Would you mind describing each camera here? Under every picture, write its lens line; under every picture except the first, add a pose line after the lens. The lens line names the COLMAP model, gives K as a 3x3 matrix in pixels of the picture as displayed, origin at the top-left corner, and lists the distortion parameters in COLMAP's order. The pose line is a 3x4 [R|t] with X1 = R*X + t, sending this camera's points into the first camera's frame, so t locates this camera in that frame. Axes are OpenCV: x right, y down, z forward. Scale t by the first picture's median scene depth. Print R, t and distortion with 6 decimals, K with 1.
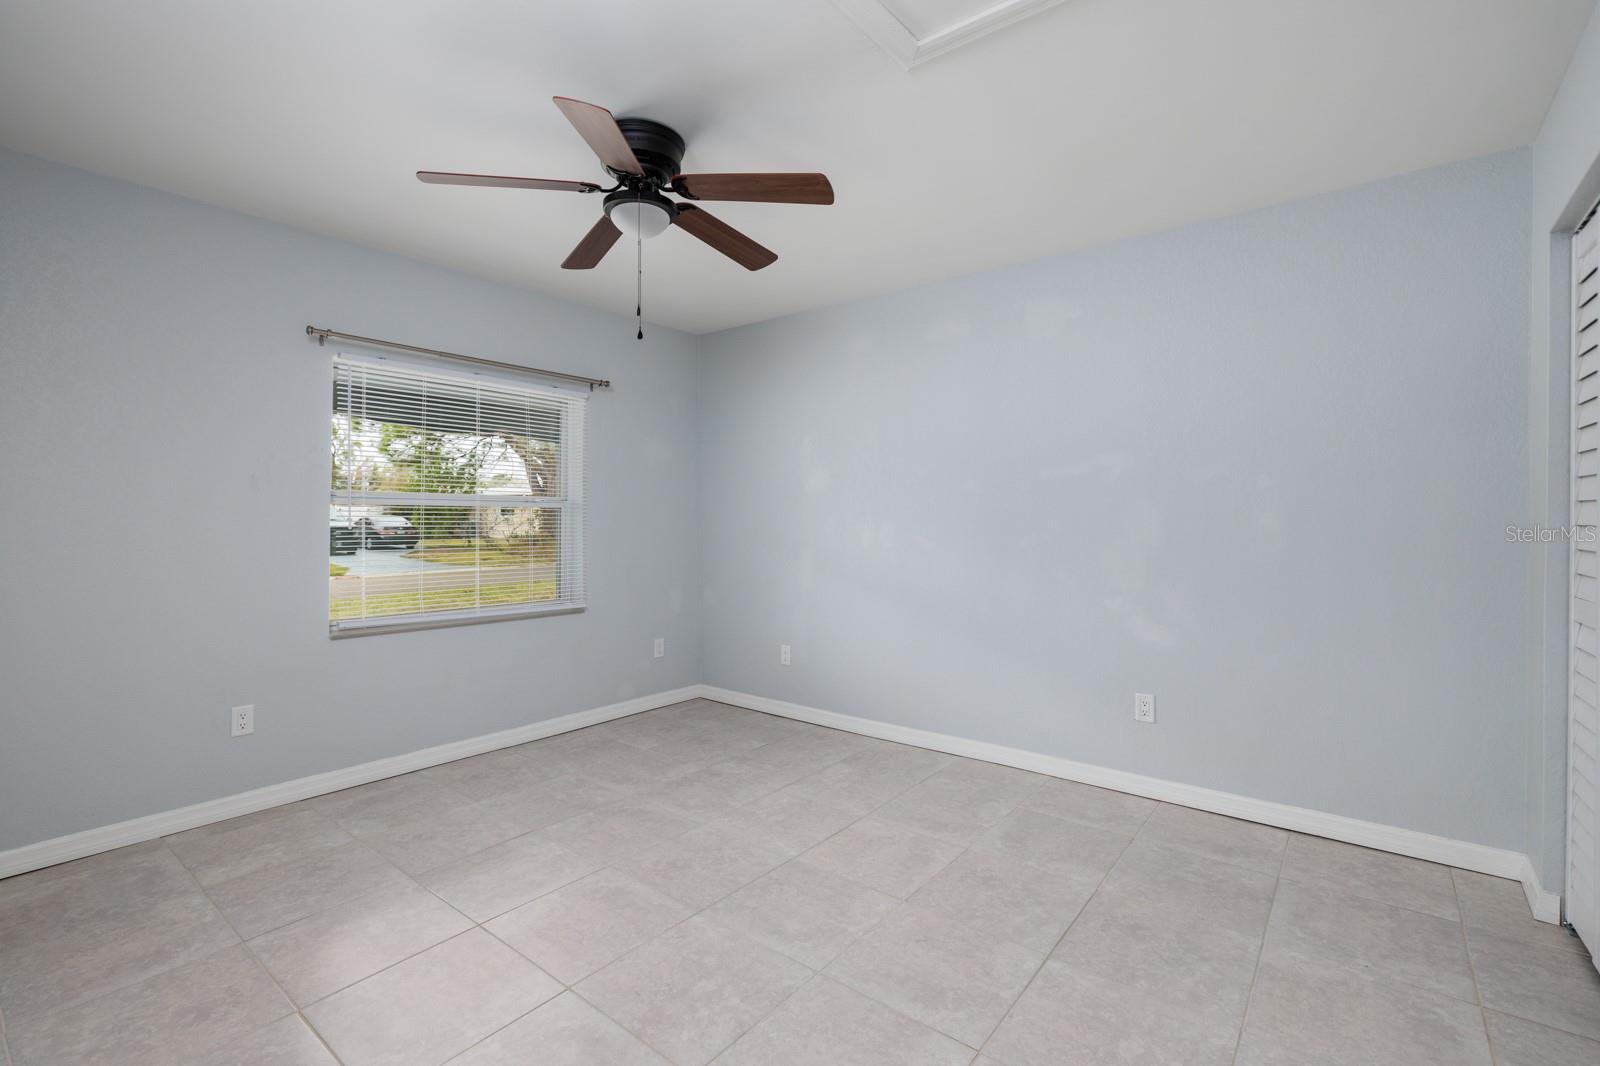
lens RADIAL K [[717.8, 0, 801.0], [0, 717.8, 530.2], [0, 0, 1]] dist [0.003375, -0.000054]
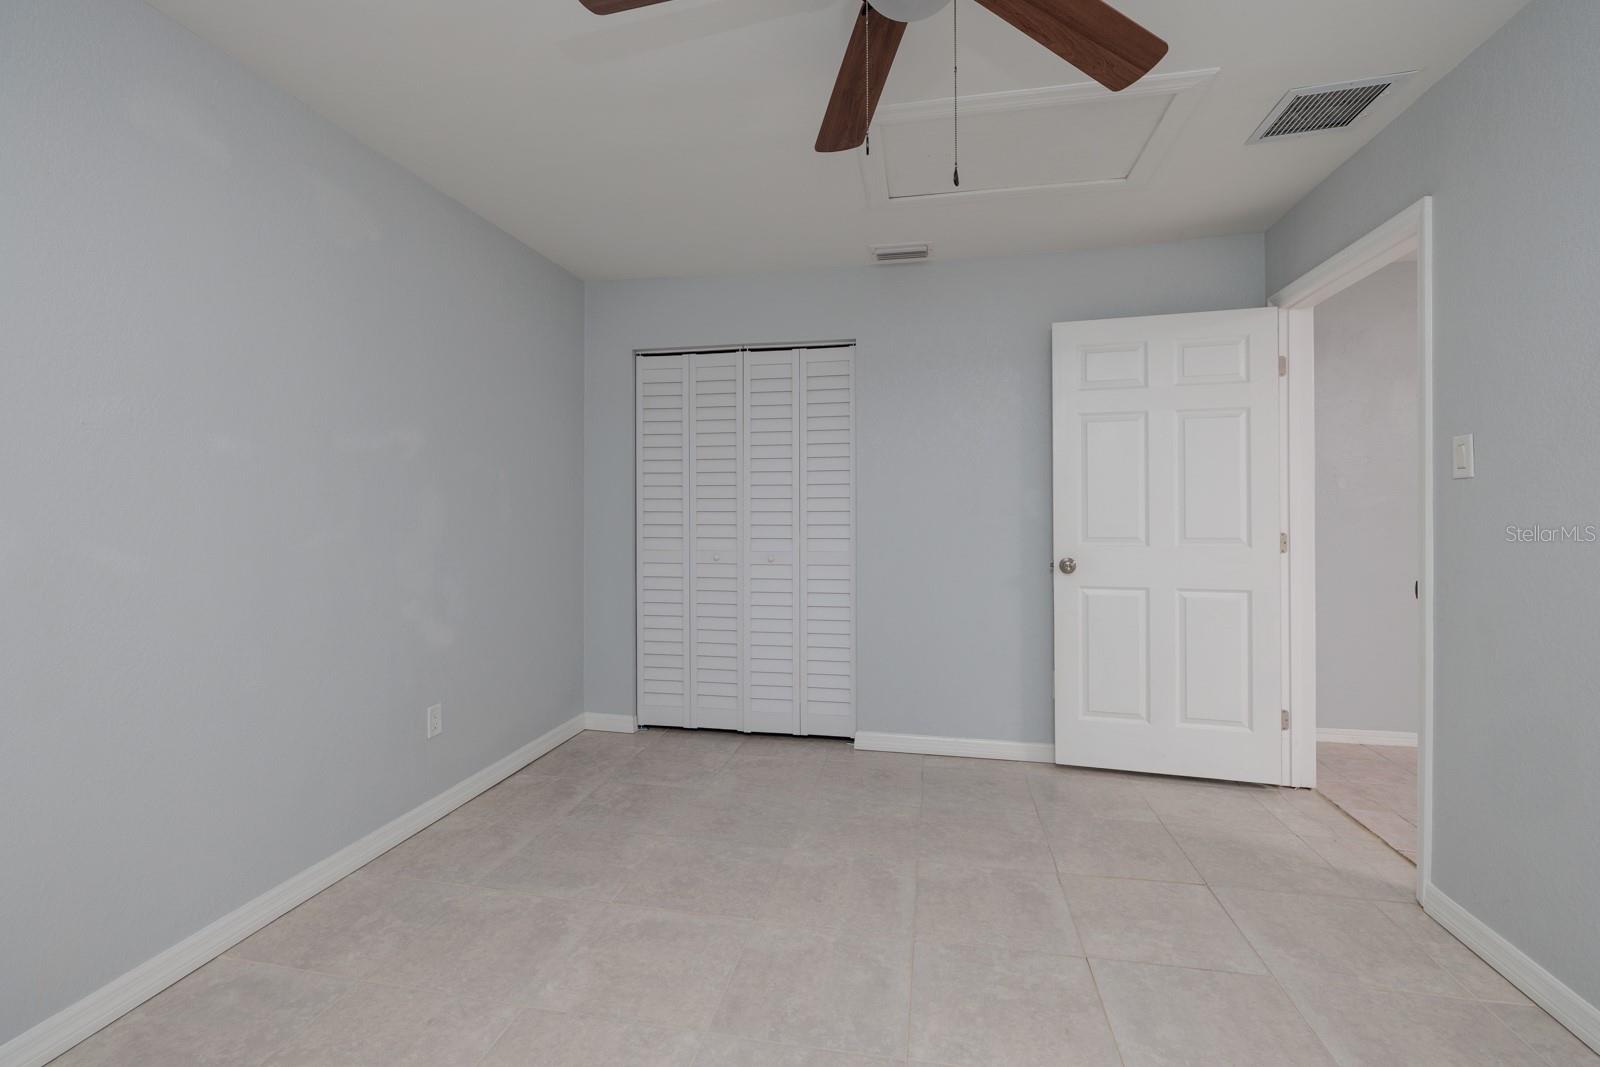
lens RADIAL K [[717.8, 0, 795.8], [0, 717.8, 521.4], [0, 0, 1]] dist [0.003375, -0.000054]
pose [[-0.460700, -0.014903, 0.887431, -0.746788], [0.009913, 0.999710, 0.021935, -0.020043], [-0.887501, 0.018903, -0.460419, 1.474643]]
